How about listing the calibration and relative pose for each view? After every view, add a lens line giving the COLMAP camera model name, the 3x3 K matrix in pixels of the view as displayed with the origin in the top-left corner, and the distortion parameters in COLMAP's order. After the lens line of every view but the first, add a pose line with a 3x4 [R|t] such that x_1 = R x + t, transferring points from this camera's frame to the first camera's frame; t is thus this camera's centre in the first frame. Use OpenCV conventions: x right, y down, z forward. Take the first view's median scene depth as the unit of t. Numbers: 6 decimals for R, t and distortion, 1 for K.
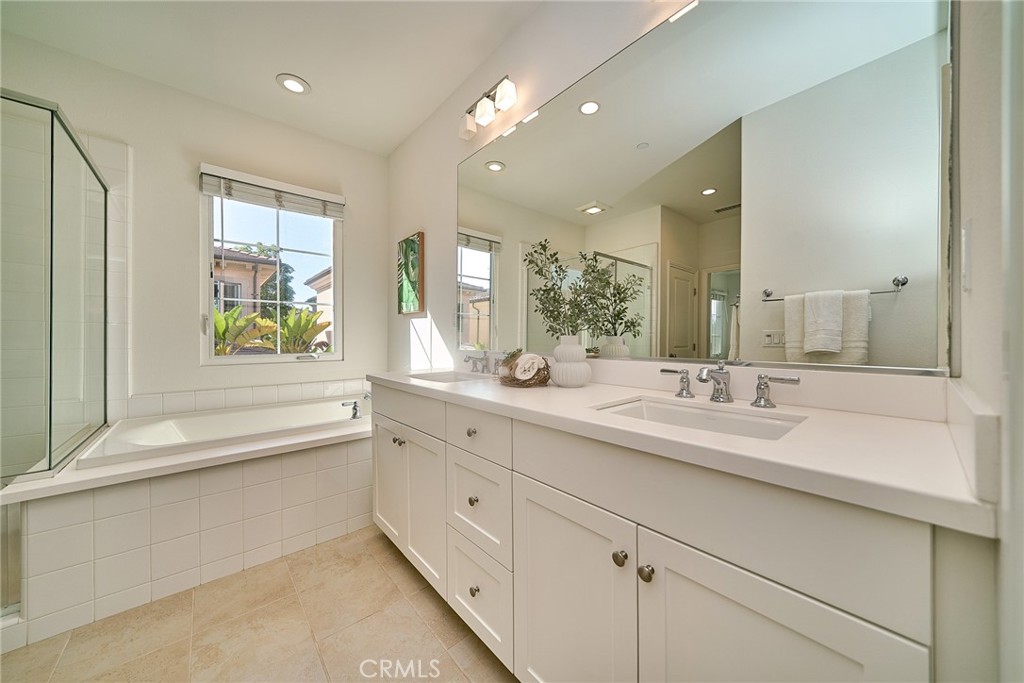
lens RADIAL K [[353.9, 0, 512.0], [0, 353.9, 341.5], [0, 0, 1]] dist [0.000101, -0.000057]
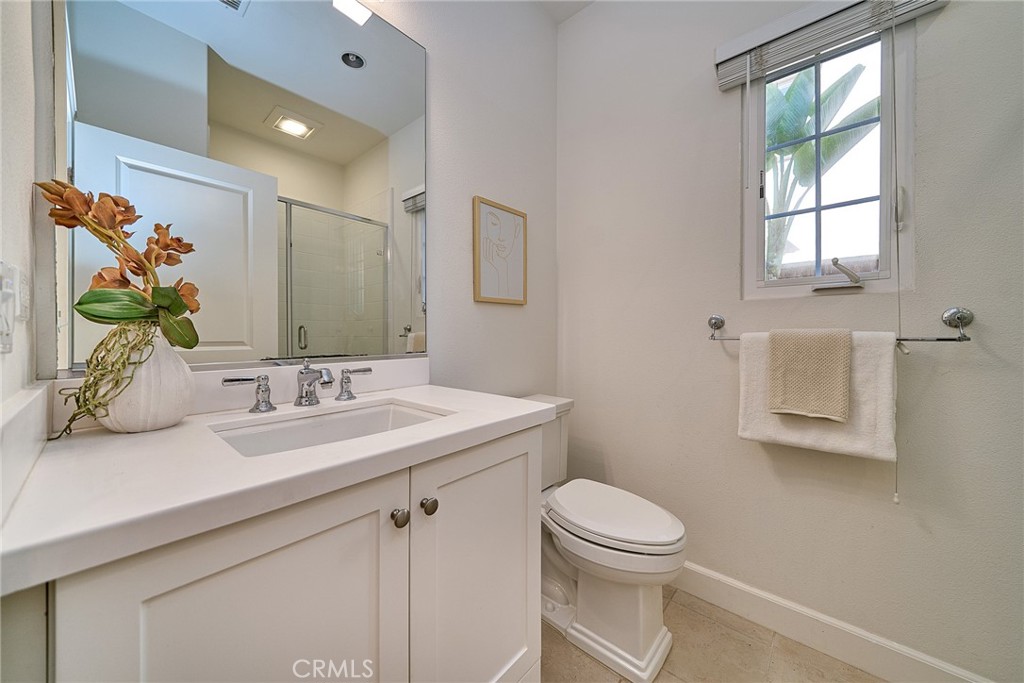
lens RADIAL K [[353.9, 0, 512.0], [0, 353.9, 341.5], [0, 0, 1]] dist [0.000101, -0.000057]
pose [[-0.138203, 0.000632, 0.990404, -0.335985], [0.020607, 0.999785, 0.002238, 0.017122], [-0.990189, 0.020719, -0.138187, 0.573682]]
